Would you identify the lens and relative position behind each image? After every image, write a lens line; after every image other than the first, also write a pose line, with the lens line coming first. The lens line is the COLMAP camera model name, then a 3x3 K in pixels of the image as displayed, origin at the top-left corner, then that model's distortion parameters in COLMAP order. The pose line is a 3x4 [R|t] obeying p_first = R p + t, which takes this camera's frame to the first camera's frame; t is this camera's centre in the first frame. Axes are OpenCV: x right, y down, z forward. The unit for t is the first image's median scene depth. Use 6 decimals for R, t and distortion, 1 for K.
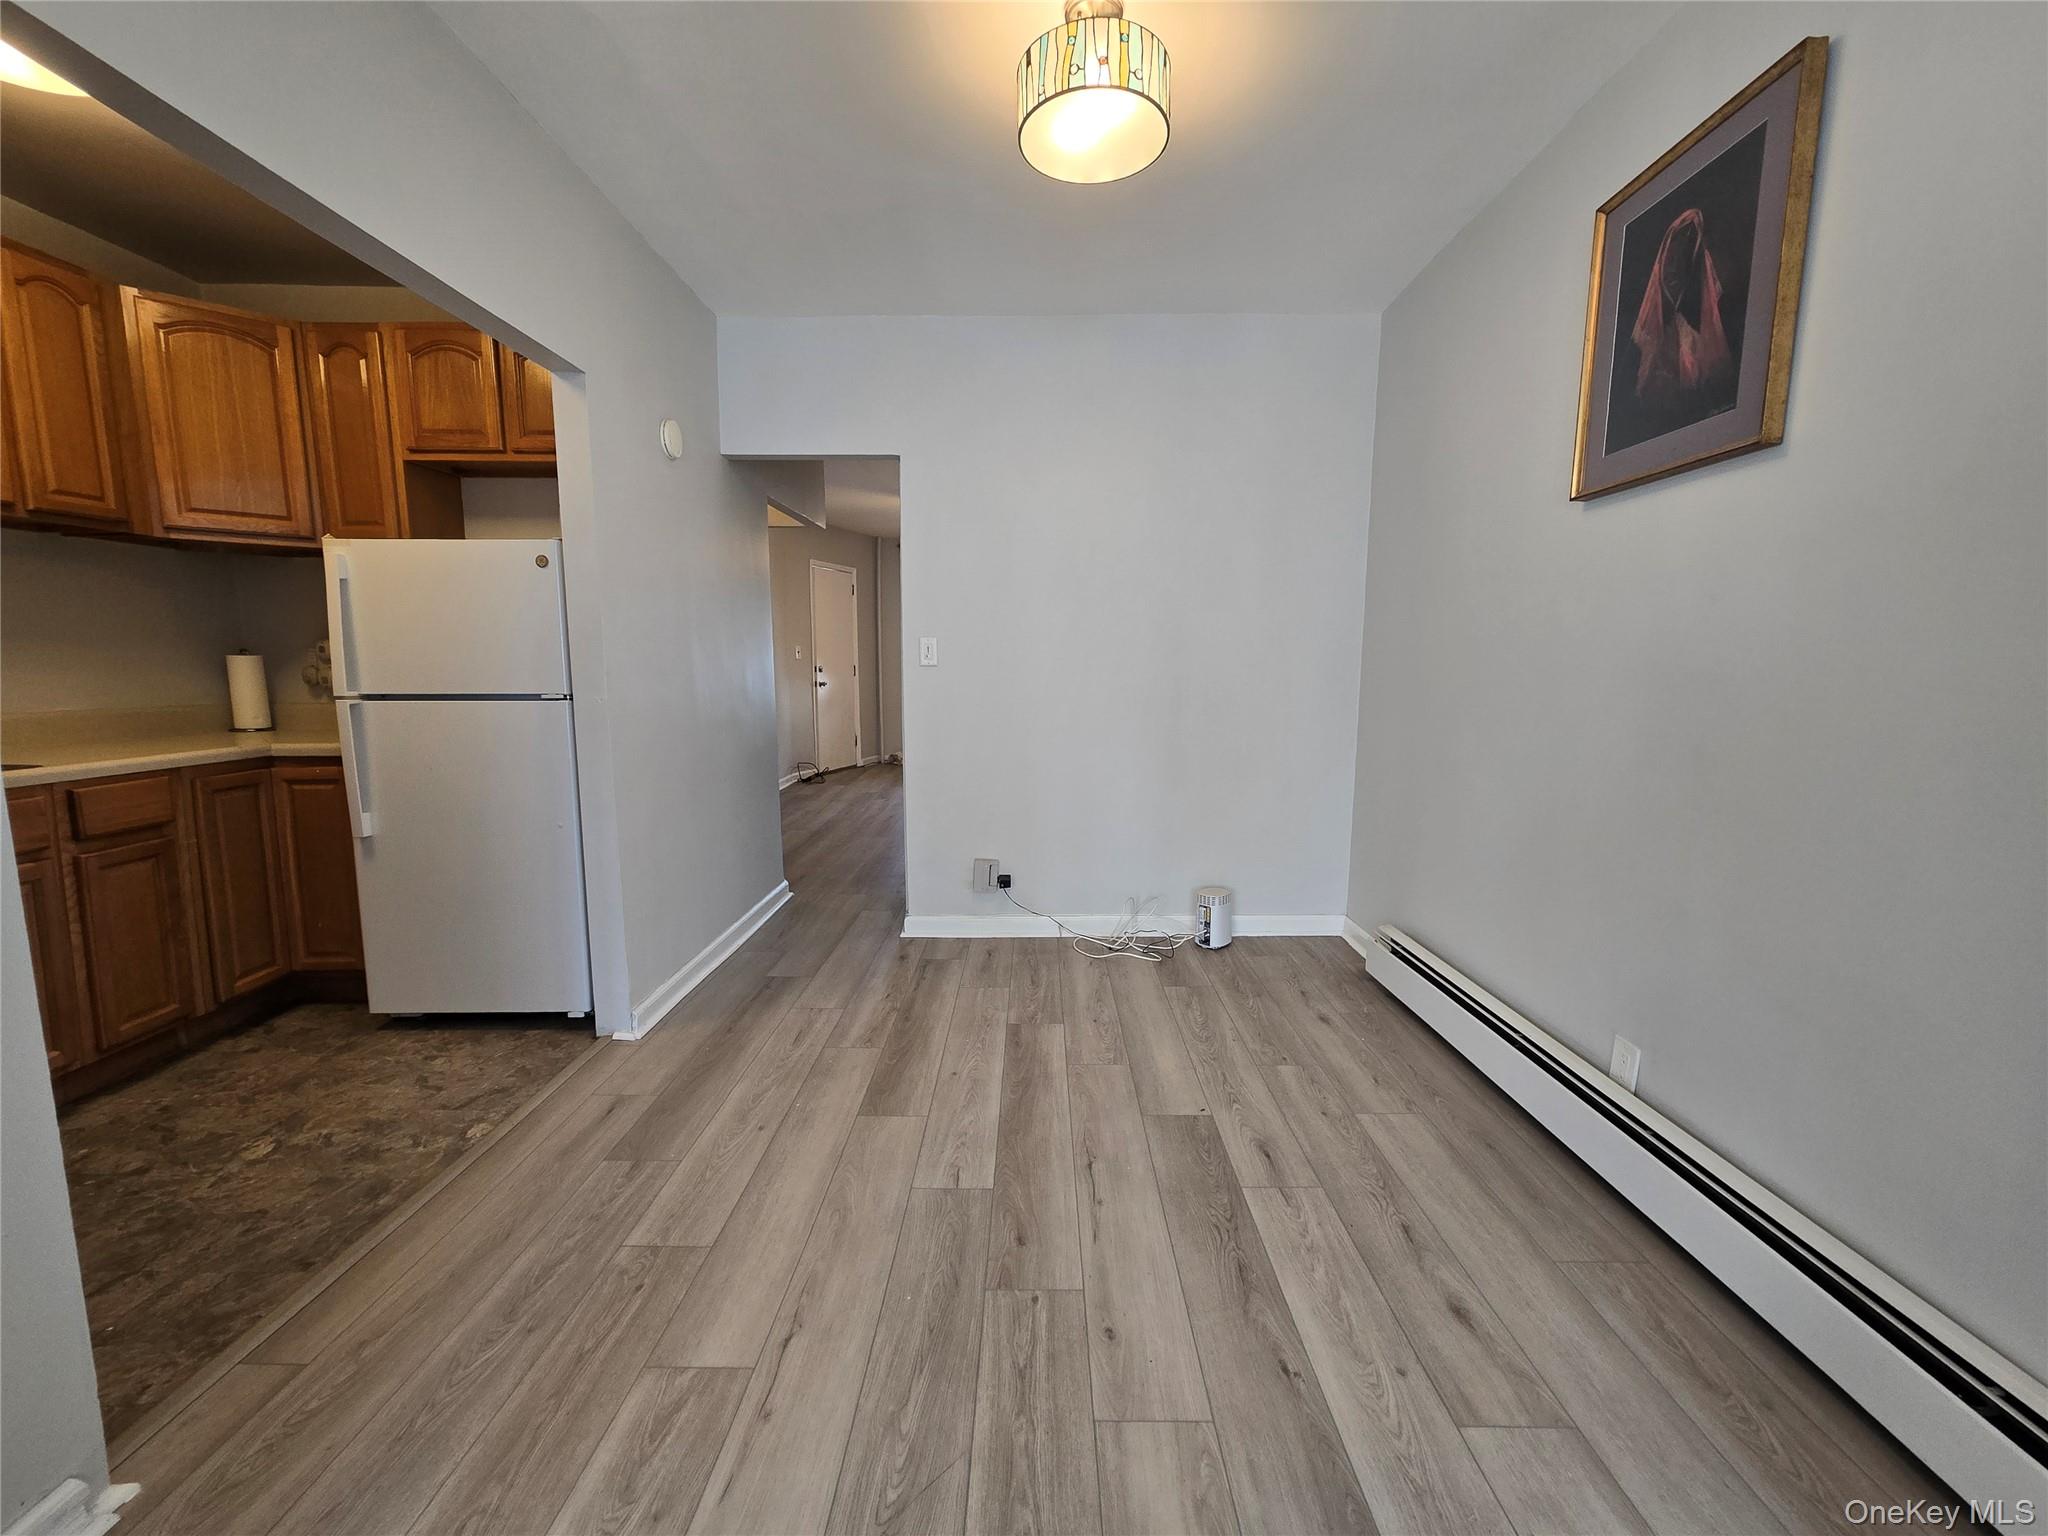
lens RADIAL K [[837.5, 0, 1037.6], [0, 837.5, 773.4], [0, 0, 1]] dist [0.000340, -0.000943]
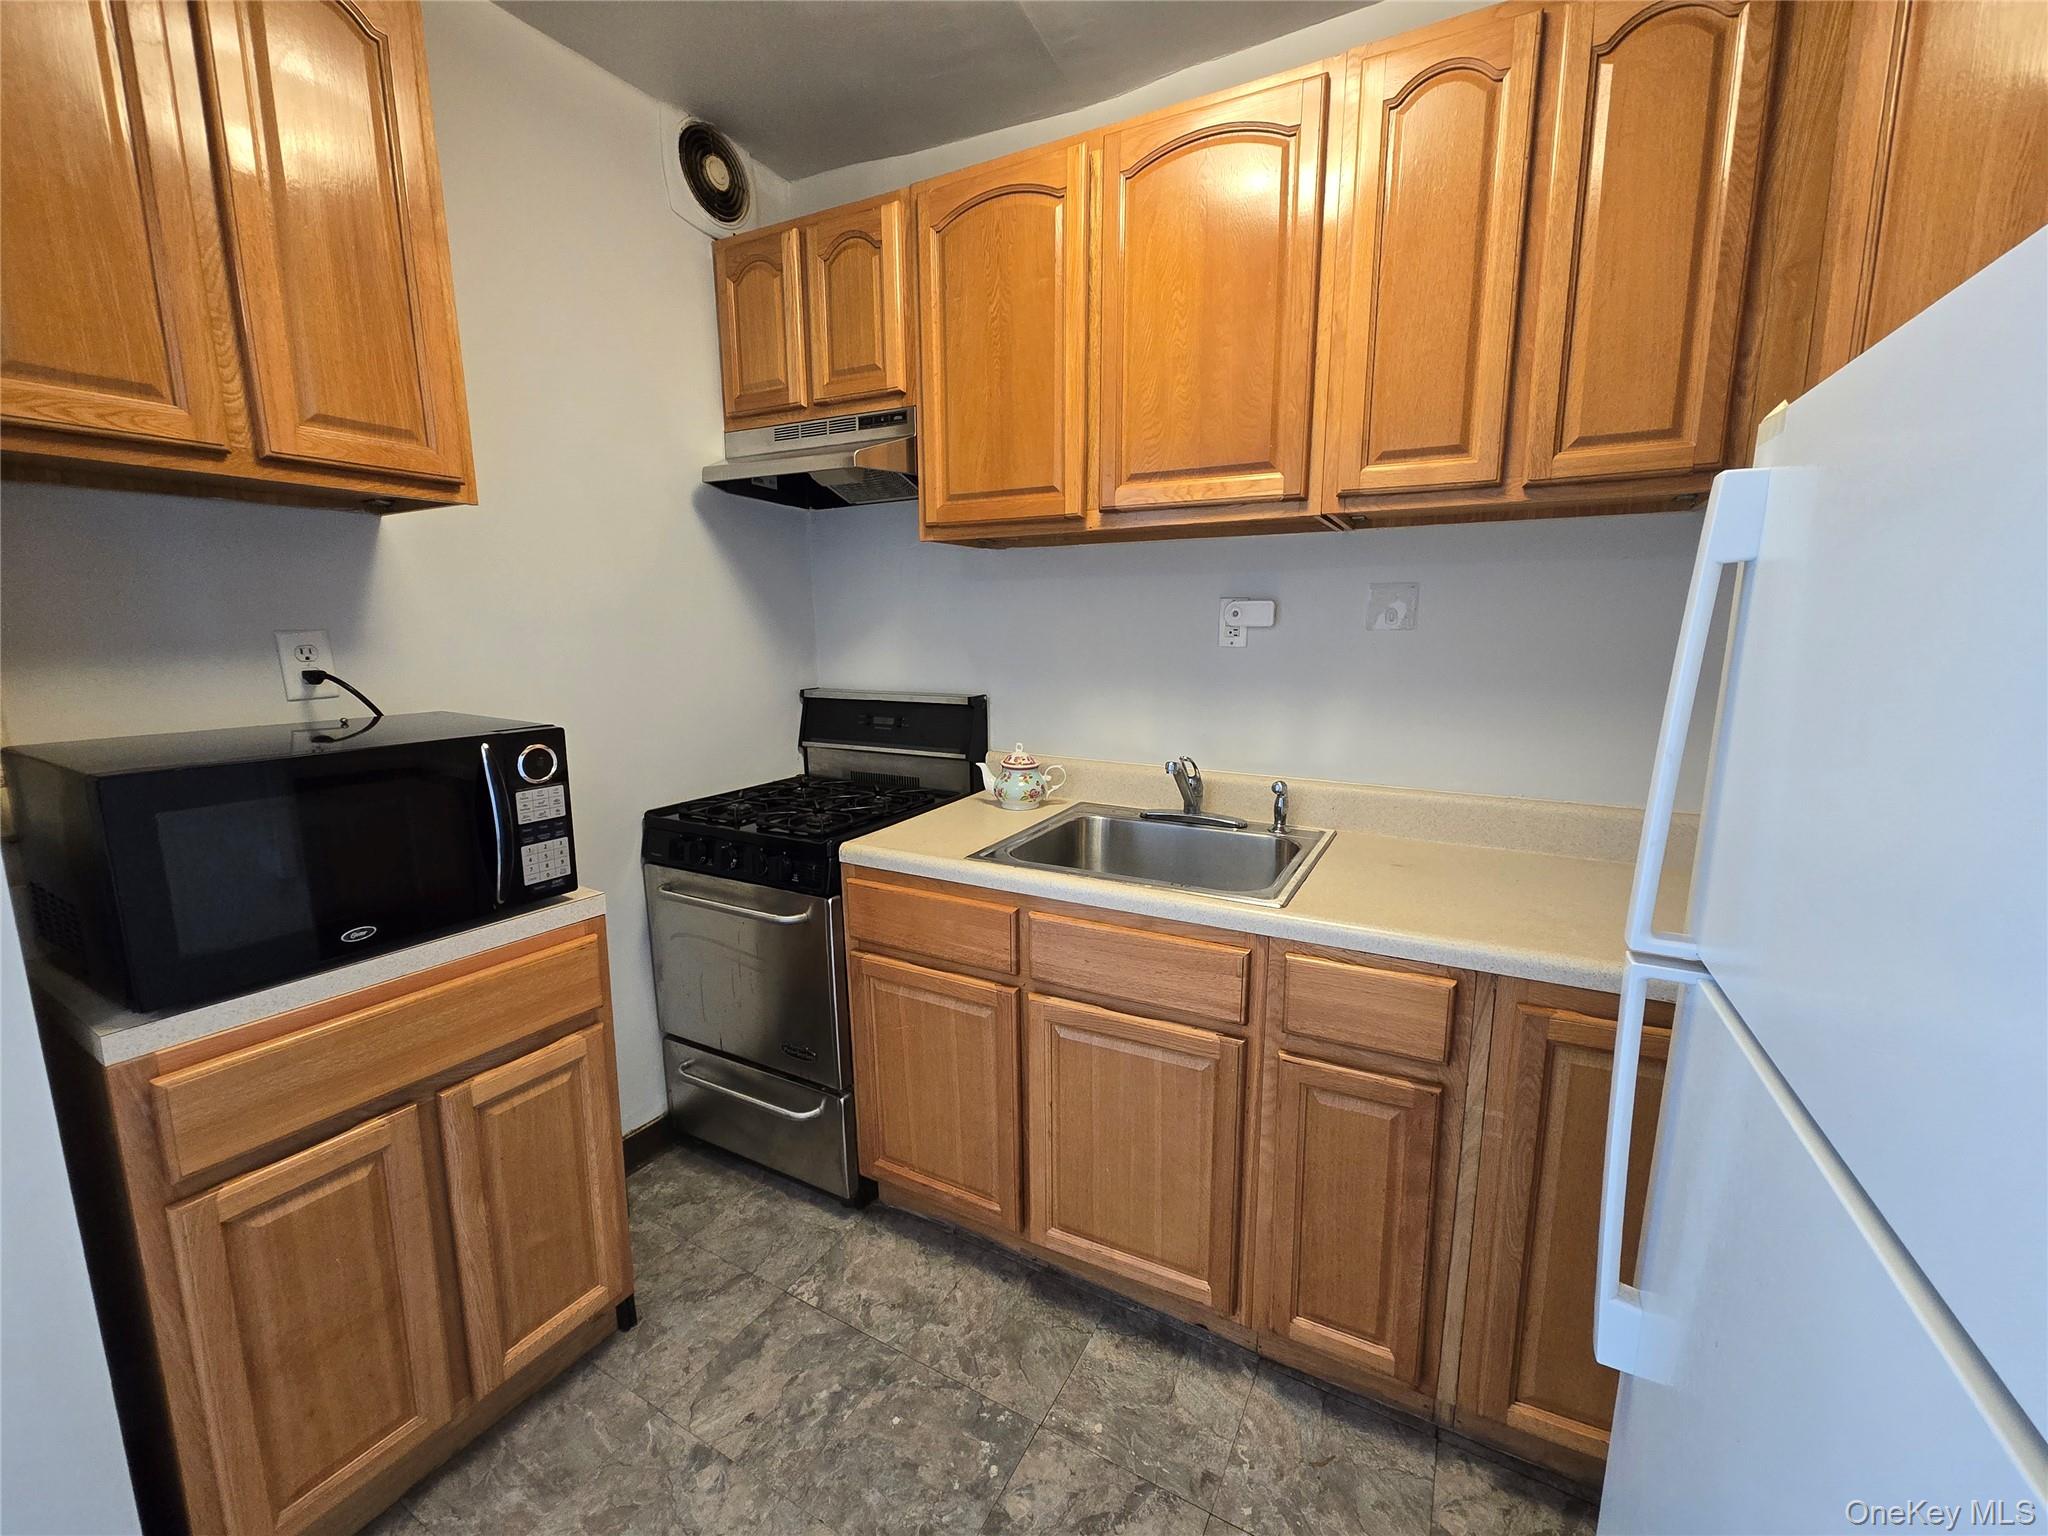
lens RADIAL K [[837.5, 0, 1023.4], [0, 837.5, 776.4], [0, 0, 1]] dist [0.000340, -0.000943]
pose [[-0.475892, 0.142917, -0.867814, -0.462455], [-0.120699, 0.966761, 0.225401, -0.193853], [0.871182, 0.212011, -0.442824, 0.926115]]
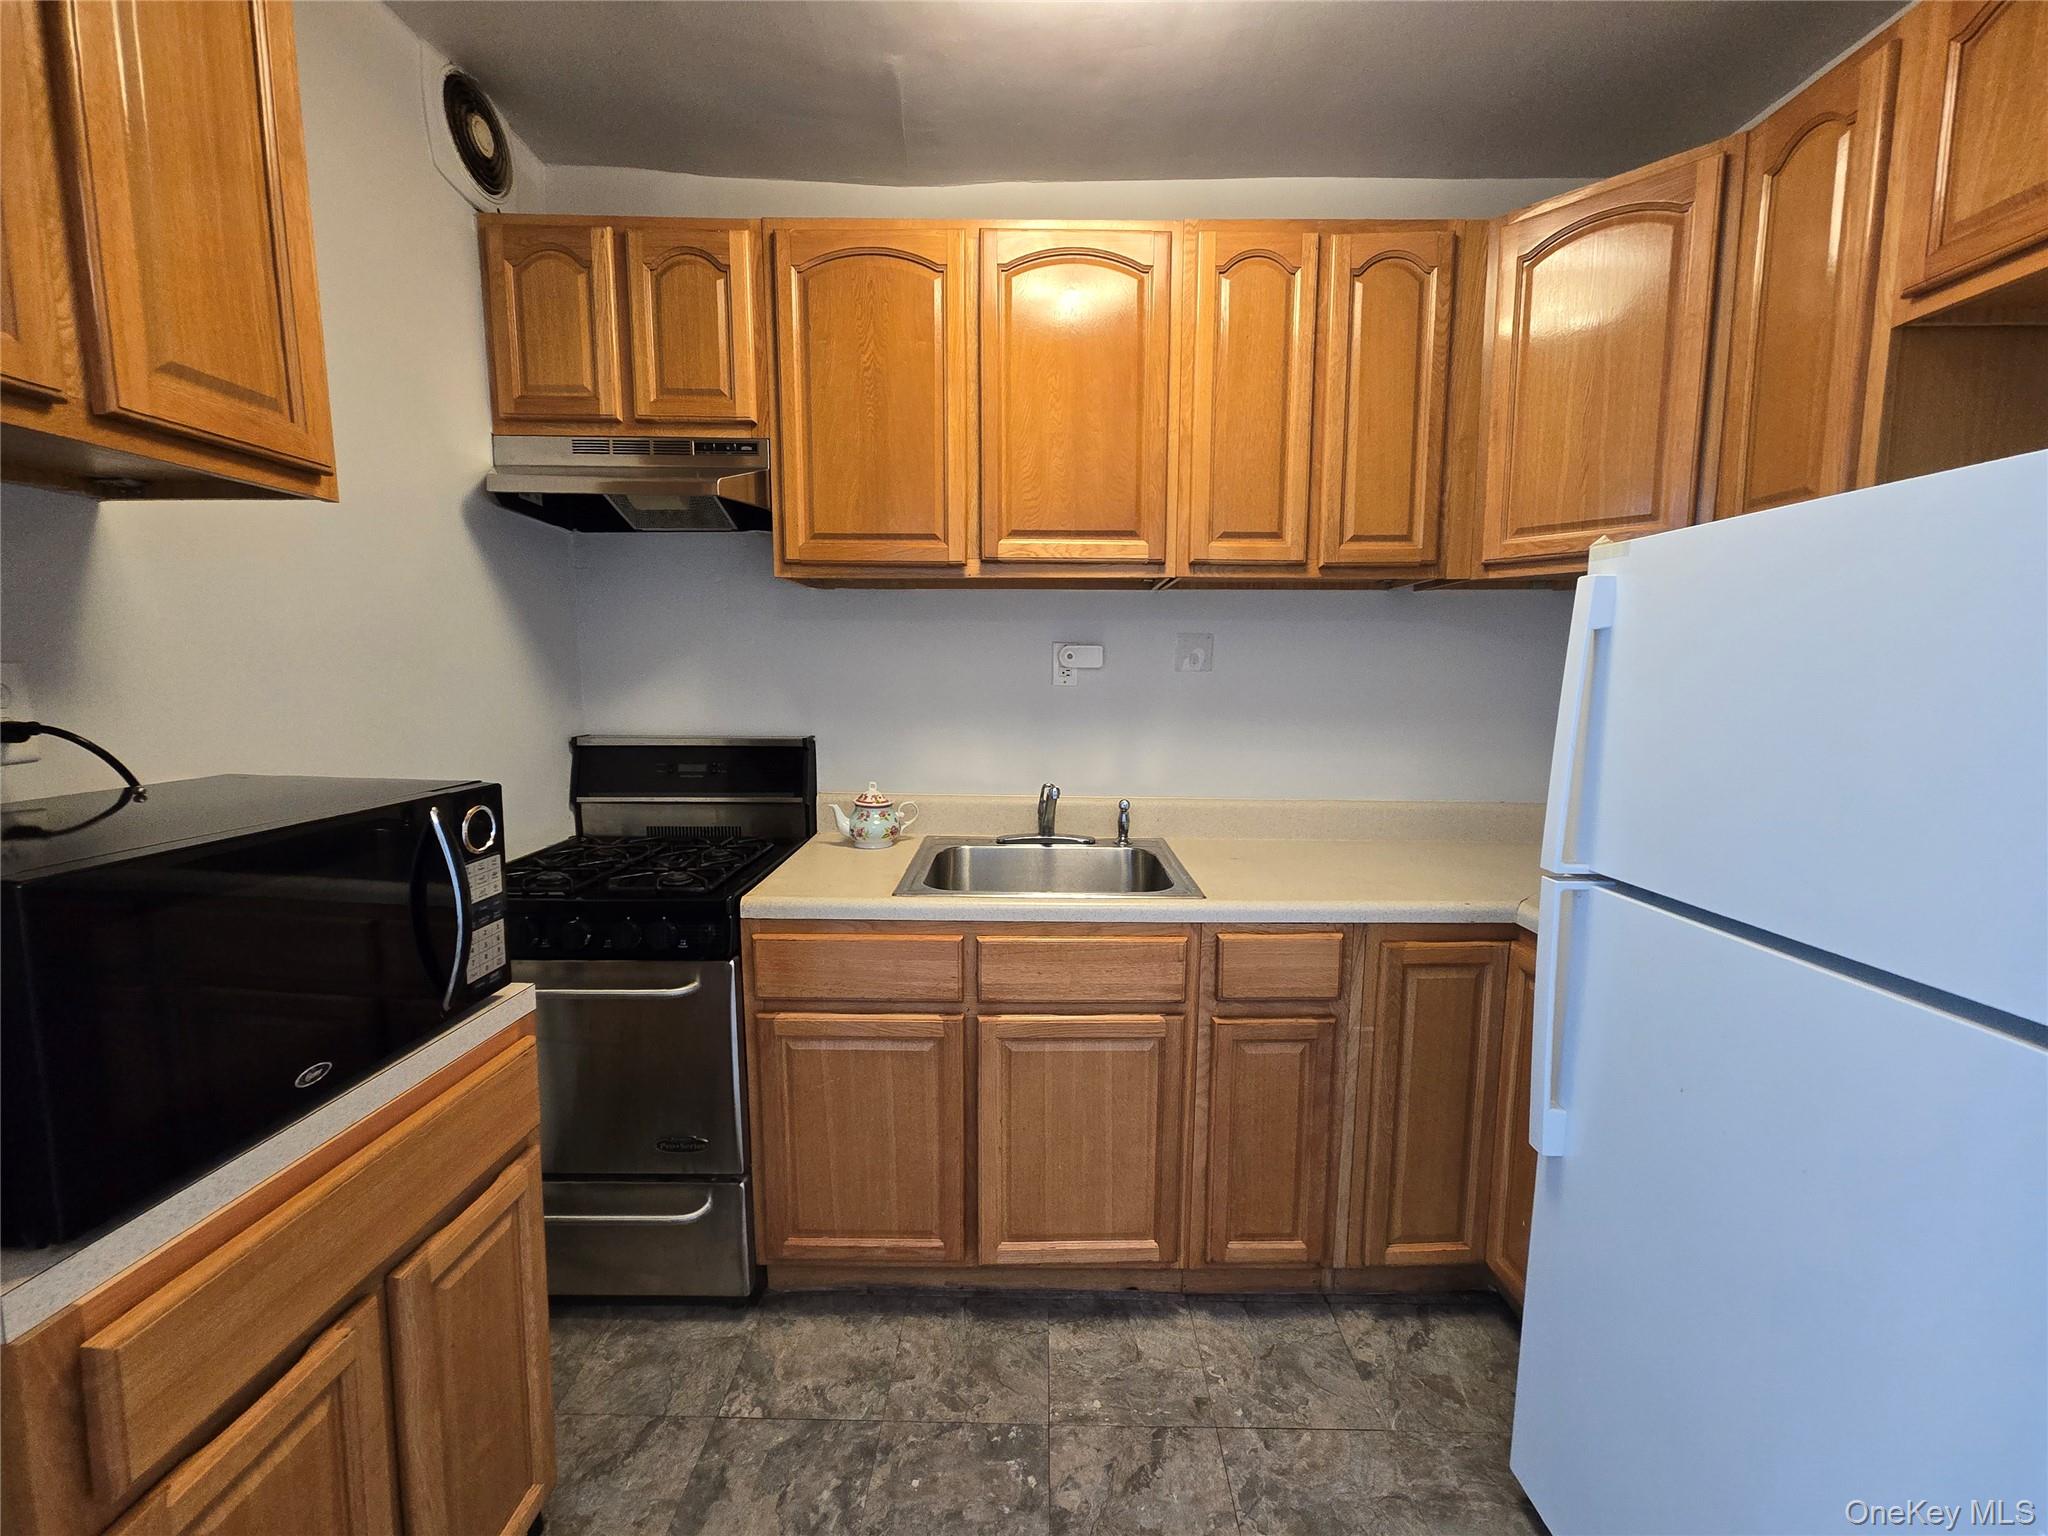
lens RADIAL K [[837.5, 0, 1037.8], [0, 837.5, 775.8], [0, 0, 1]] dist [0.000340, -0.000943]
pose [[-0.000655, 0.112380, -0.993665, -0.357719], [-0.137296, 0.984245, 0.111405, -0.158485], [0.990530, 0.136499, 0.014784, 0.693421]]
